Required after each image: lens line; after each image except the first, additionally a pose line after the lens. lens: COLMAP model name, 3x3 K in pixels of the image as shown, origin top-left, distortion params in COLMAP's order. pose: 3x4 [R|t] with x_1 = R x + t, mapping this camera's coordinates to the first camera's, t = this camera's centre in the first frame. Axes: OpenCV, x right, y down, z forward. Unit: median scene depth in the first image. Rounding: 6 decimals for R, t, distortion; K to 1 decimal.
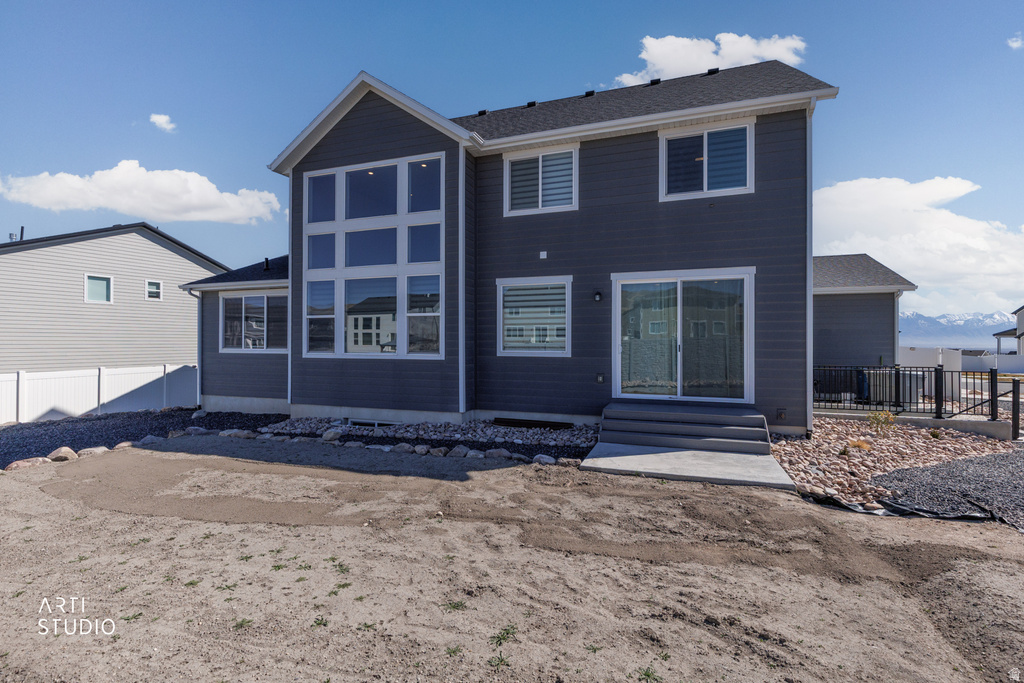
lens RADIAL K [[421.1, 0, 512.0], [0, 421.1, 341.5], [0, 0, 1]] dist [-0.000028, -0.000014]
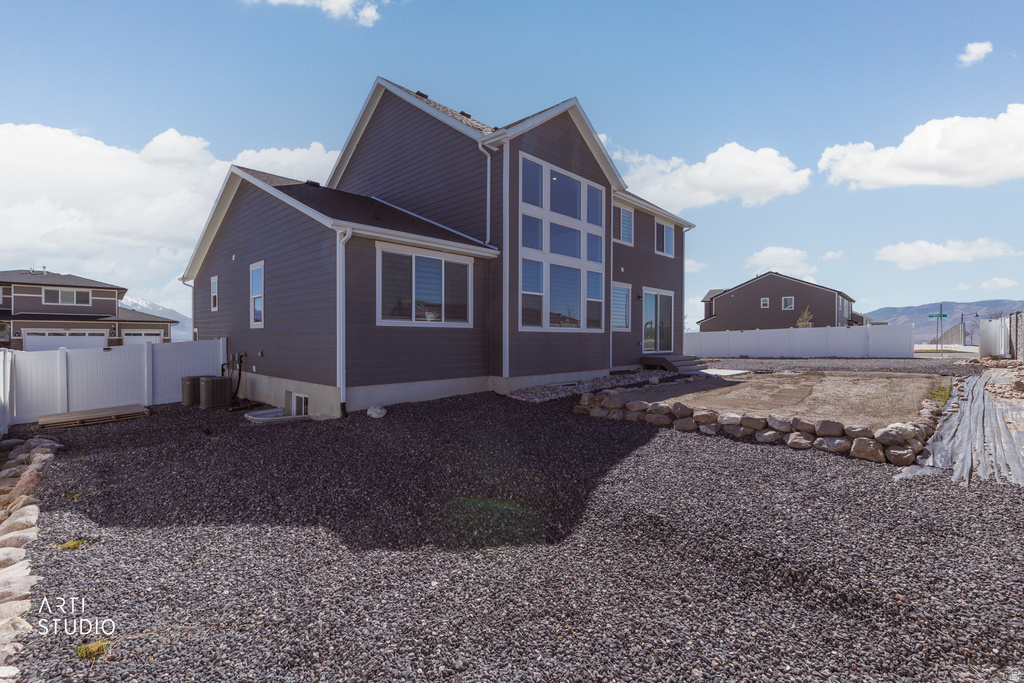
lens RADIAL K [[421.1, 0, 512.0], [0, 421.1, 341.5], [0, 0, 1]] dist [-0.000028, -0.000014]
pose [[0.490061, -0.008380, 0.871648, -1.493287], [-0.009469, 0.999844, 0.014936, 0.050912], [-0.871637, -0.015573, 0.489905, 0.541731]]
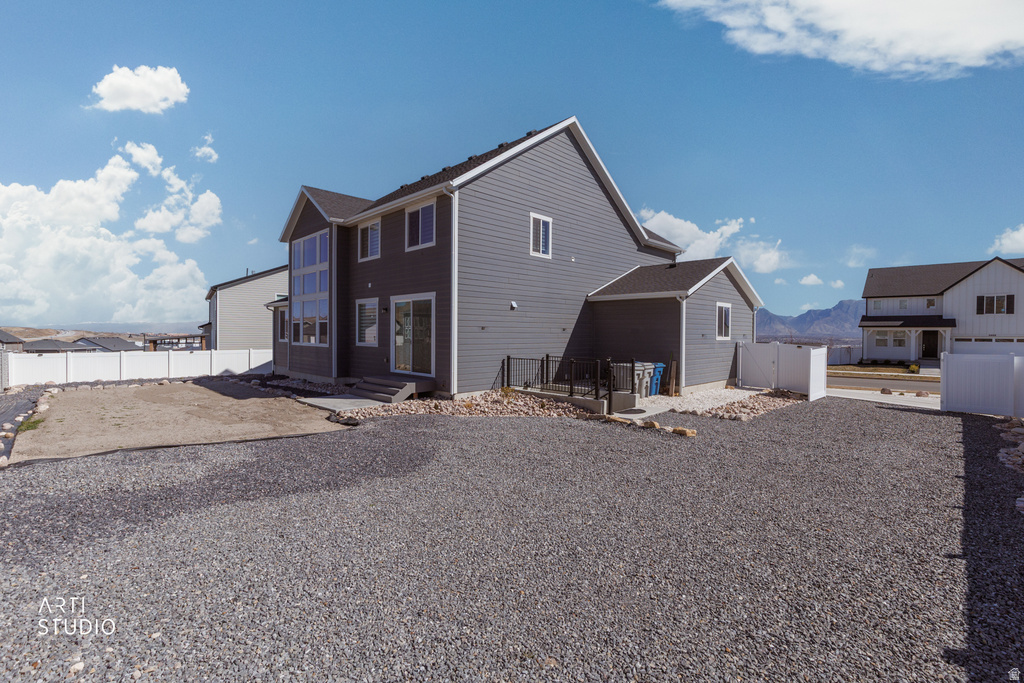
lens RADIAL K [[469.7, 0, 512.0], [0, 469.7, 341.5], [0, 0, 1]] dist [0.000271, -0.000004]
pose [[0.885329, 0.009381, -0.464871, 1.375612], [0.003416, 0.999638, 0.026678, -0.029171], [0.464953, -0.025206, 0.884977, -0.374247]]
